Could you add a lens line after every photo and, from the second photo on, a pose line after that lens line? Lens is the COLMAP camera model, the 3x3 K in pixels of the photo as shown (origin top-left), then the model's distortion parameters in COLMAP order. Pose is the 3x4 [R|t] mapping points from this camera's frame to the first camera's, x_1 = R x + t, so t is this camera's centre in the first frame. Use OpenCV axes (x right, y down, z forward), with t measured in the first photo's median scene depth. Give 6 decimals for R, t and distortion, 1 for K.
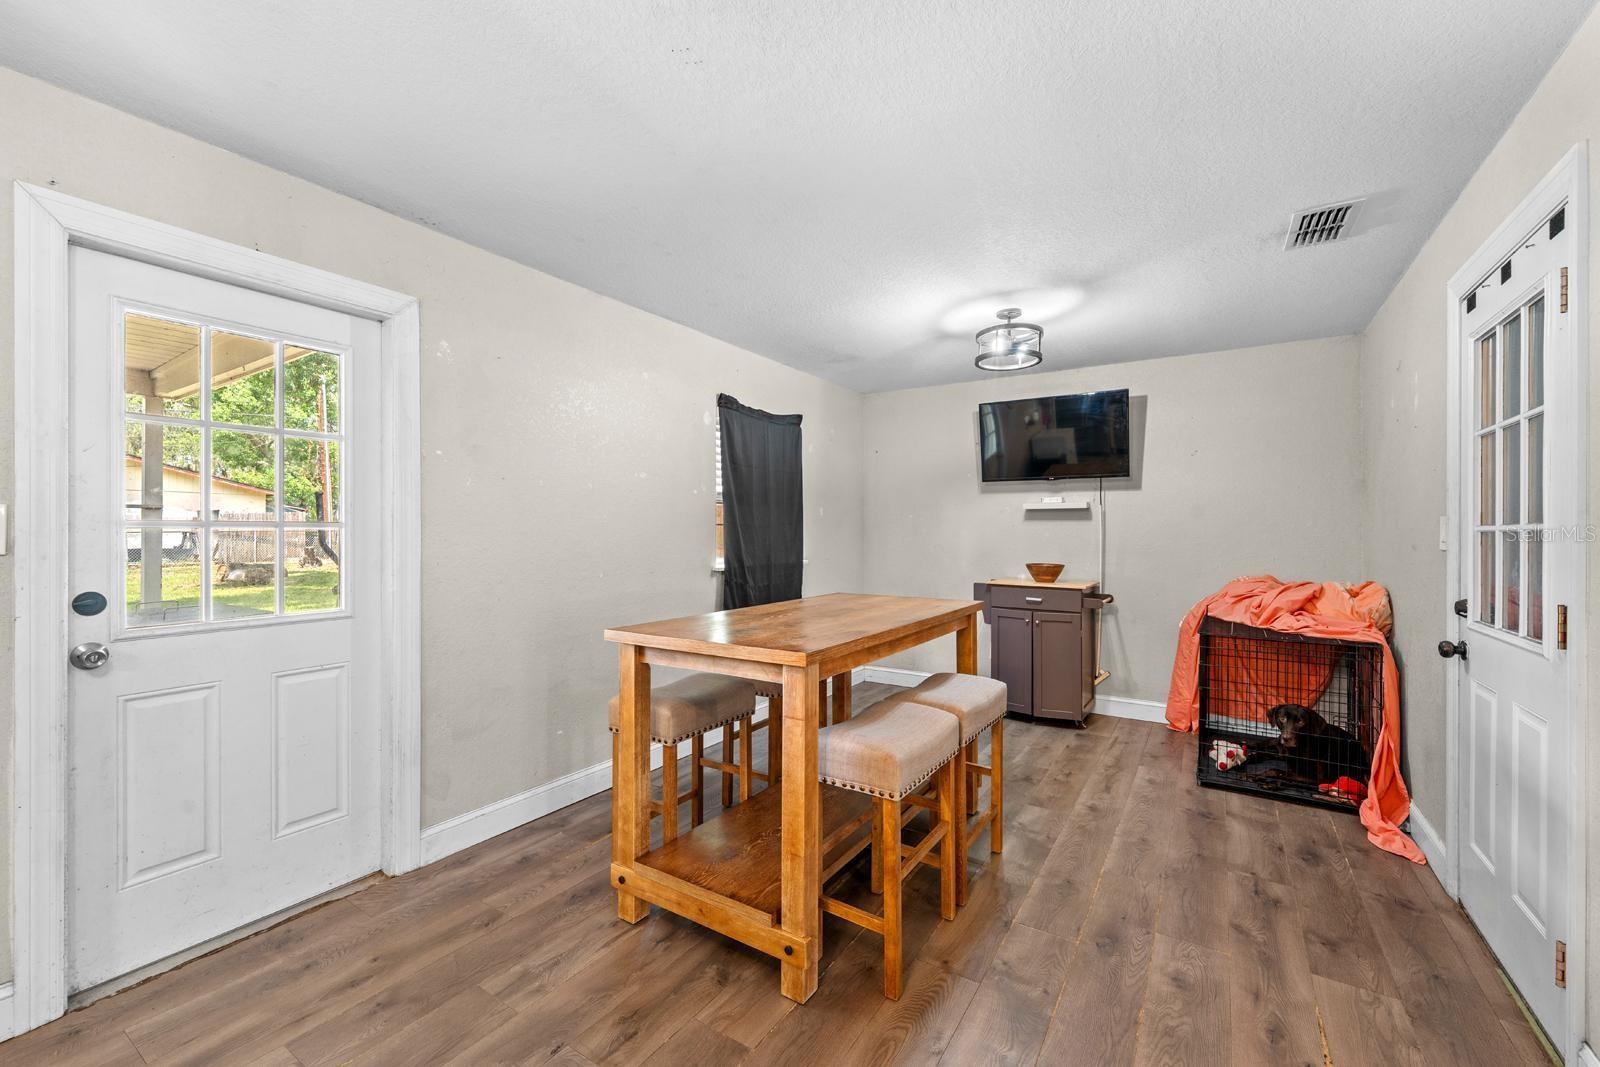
lens RADIAL K [[650.4, 0, 795.8], [0, 650.4, 532.1], [0, 0, 1]] dist [-0.000901, -0.000302]
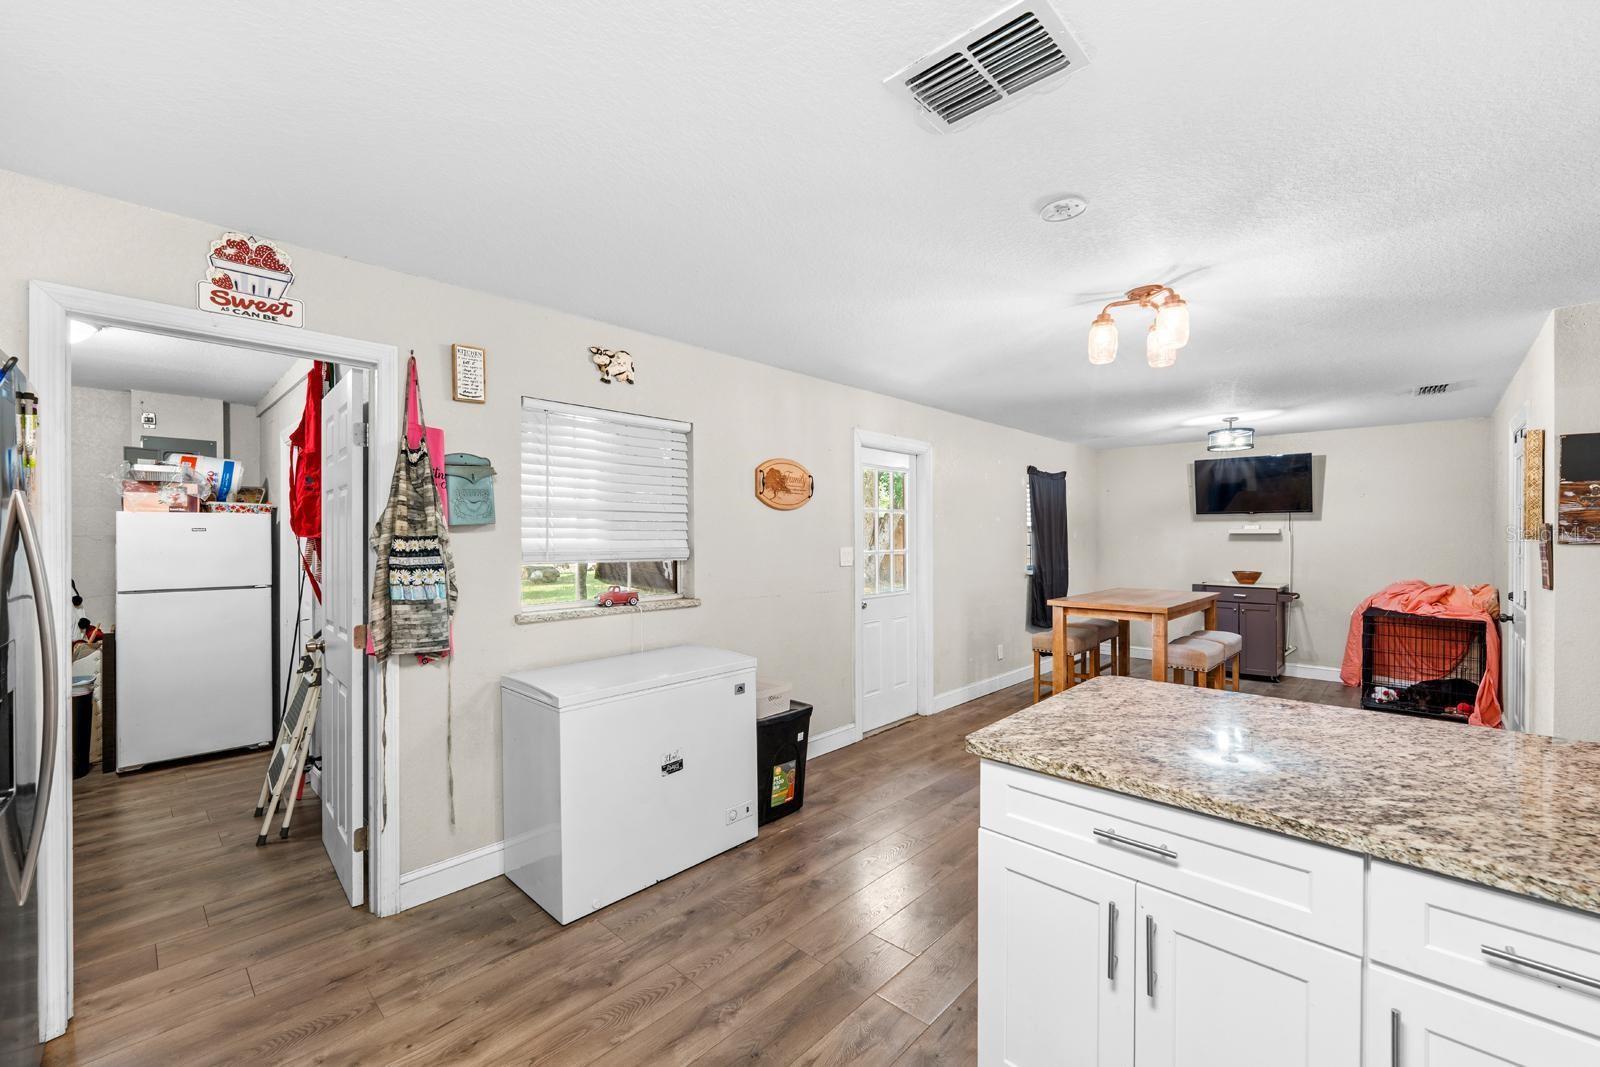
lens RADIAL K [[654.0, 0, 796.3], [0, 654.0, 538.4], [0, 0, 1]] dist [-0.001125, 0.000170]
pose [[0.982330, -0.002299, -0.187142, -0.383372], [0.002911, 0.999991, 0.002994, -0.037014], [0.187133, -0.003486, 0.982328, -0.721093]]
